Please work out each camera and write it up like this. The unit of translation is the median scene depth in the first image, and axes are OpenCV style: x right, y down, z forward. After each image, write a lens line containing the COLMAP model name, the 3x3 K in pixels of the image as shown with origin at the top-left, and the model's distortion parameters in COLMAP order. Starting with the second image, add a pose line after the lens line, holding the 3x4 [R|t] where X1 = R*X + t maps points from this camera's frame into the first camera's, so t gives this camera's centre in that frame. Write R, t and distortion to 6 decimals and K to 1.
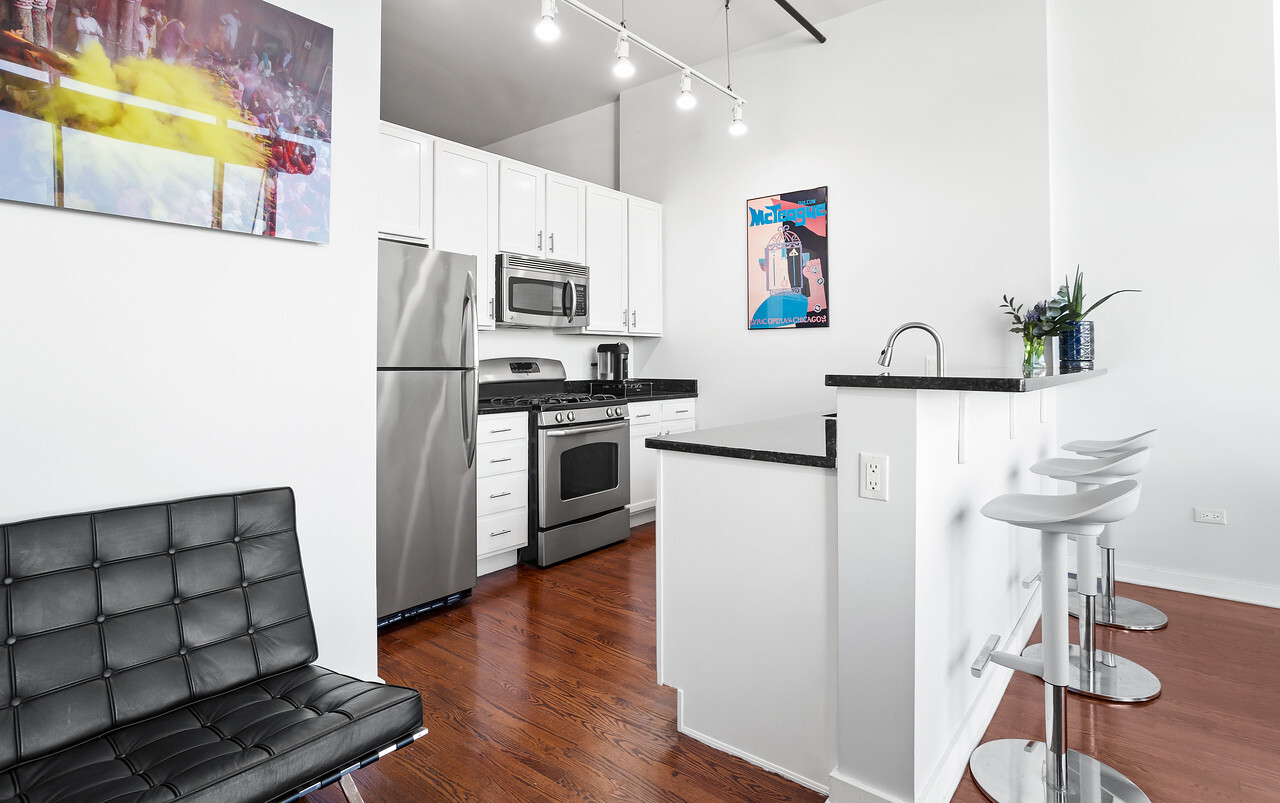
lens RADIAL K [[657.5, 0, 639.9], [0, 657.5, 353.4], [0, 0, 1]] dist [-0.004383, 0.000308]
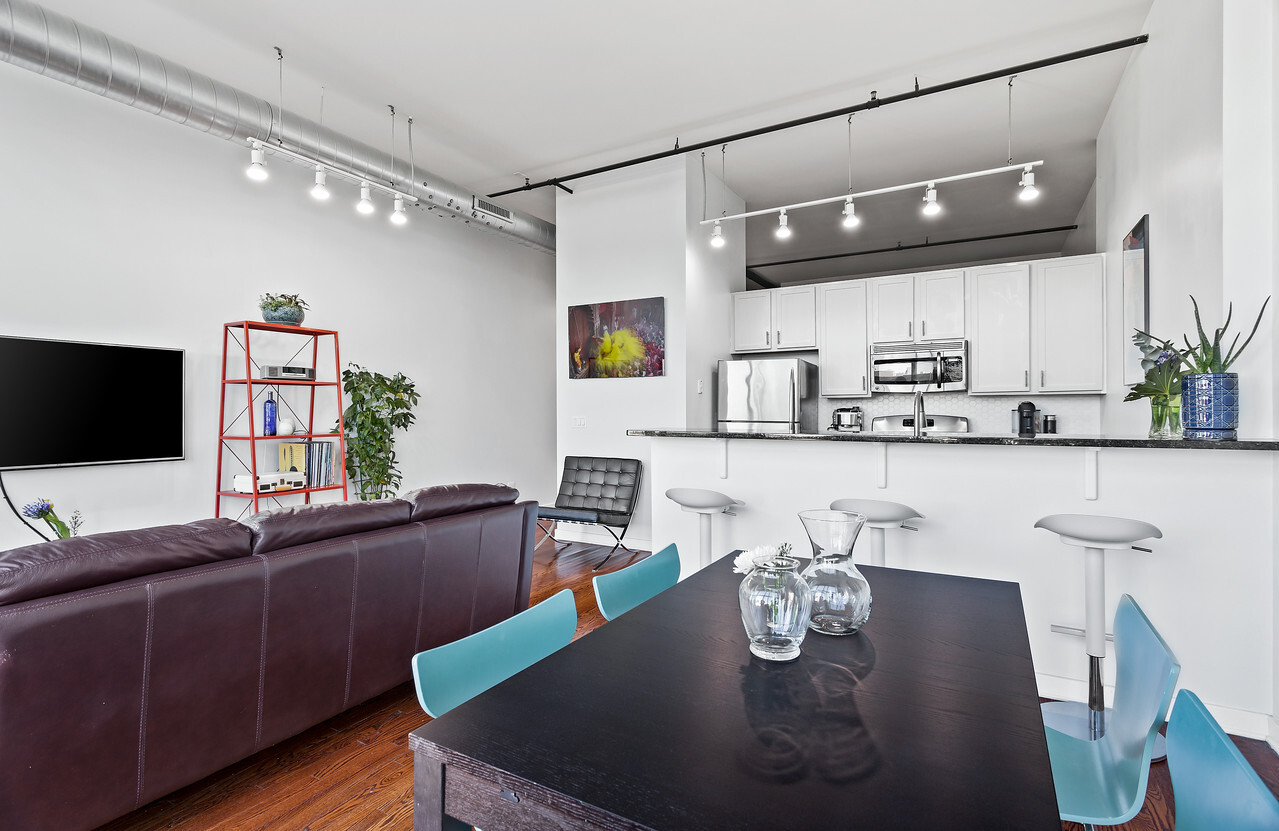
lens RADIAL K [[610.5, 0, 635.8], [0, 610.5, 410.7], [0, 0, 1]] dist [0.004788, 0.000545]
pose [[0.152258, 0.002032, -0.988339, 0.937166], [0.013391, 0.999902, 0.004119, -0.015185], [0.988250, -0.013861, 0.152216, 0.228392]]
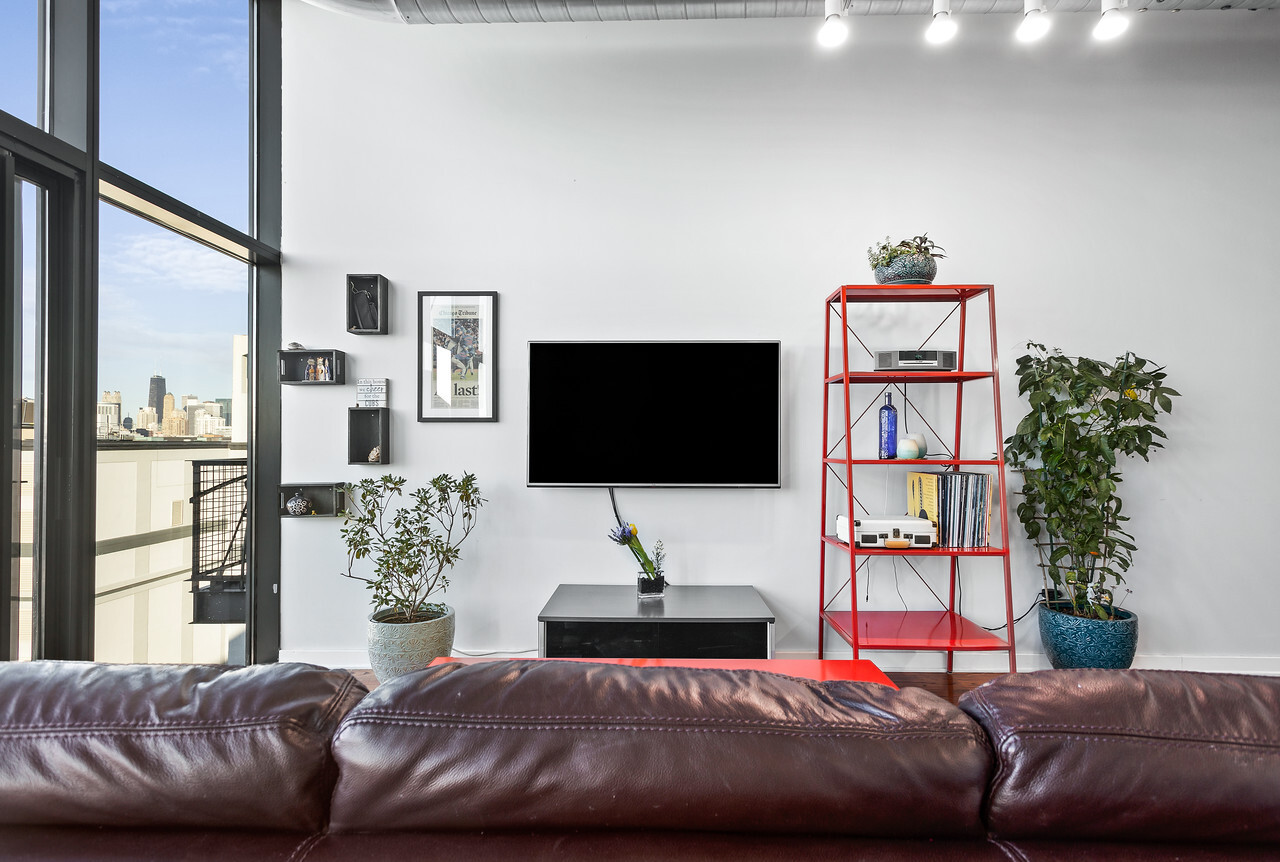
lens RADIAL K [[628.4, 0, 636.9], [0, 628.4, 436.5], [0, 0, 1]] dist [-0.001156, 0.001353]
pose [[-0.798295, -0.006776, -0.602228, 0.501185], [0.008212, 0.999721, -0.022134, 0.008292], [0.602210, -0.022615, -0.798017, 0.168589]]
